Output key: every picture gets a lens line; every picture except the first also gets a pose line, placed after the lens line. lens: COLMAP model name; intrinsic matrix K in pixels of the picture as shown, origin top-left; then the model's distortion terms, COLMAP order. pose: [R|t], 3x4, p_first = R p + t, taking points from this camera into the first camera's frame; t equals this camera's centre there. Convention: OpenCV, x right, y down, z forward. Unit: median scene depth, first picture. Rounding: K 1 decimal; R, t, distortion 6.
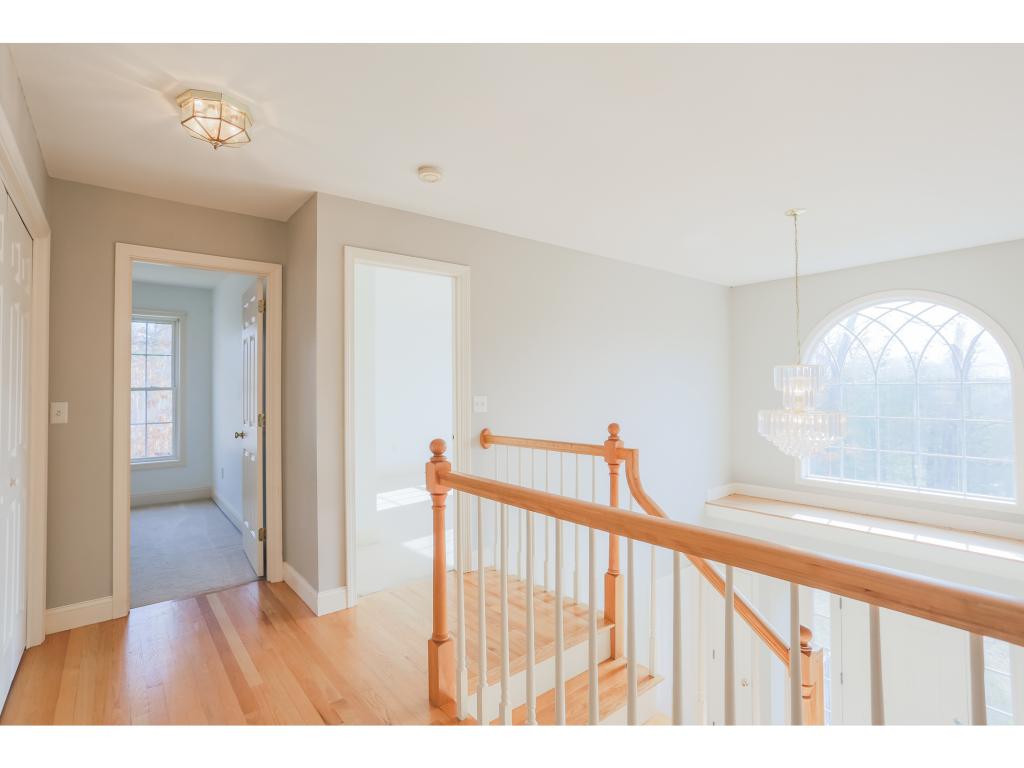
lens RADIAL K [[491.2, 0, 519.1], [0, 491.2, 384.5], [0, 0, 1]] dist [-0.027032, 0.008013]
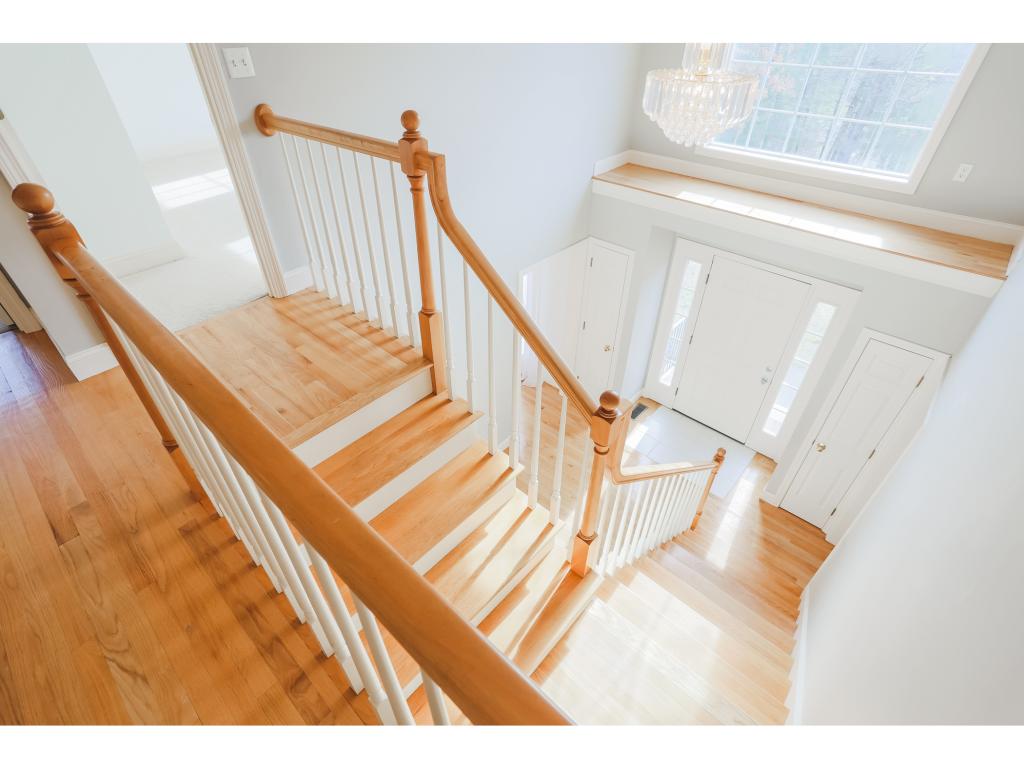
lens RADIAL K [[491.2, 0, 505.3], [0, 491.2, 375.9], [0, 0, 1]] dist [-0.027032, 0.008013]
pose [[0.990797, -0.080189, 0.109046, 0.220864], [-0.005295, 0.782044, 0.623201, -0.048863], [-0.135253, -0.618043, 0.774422, 0.267511]]
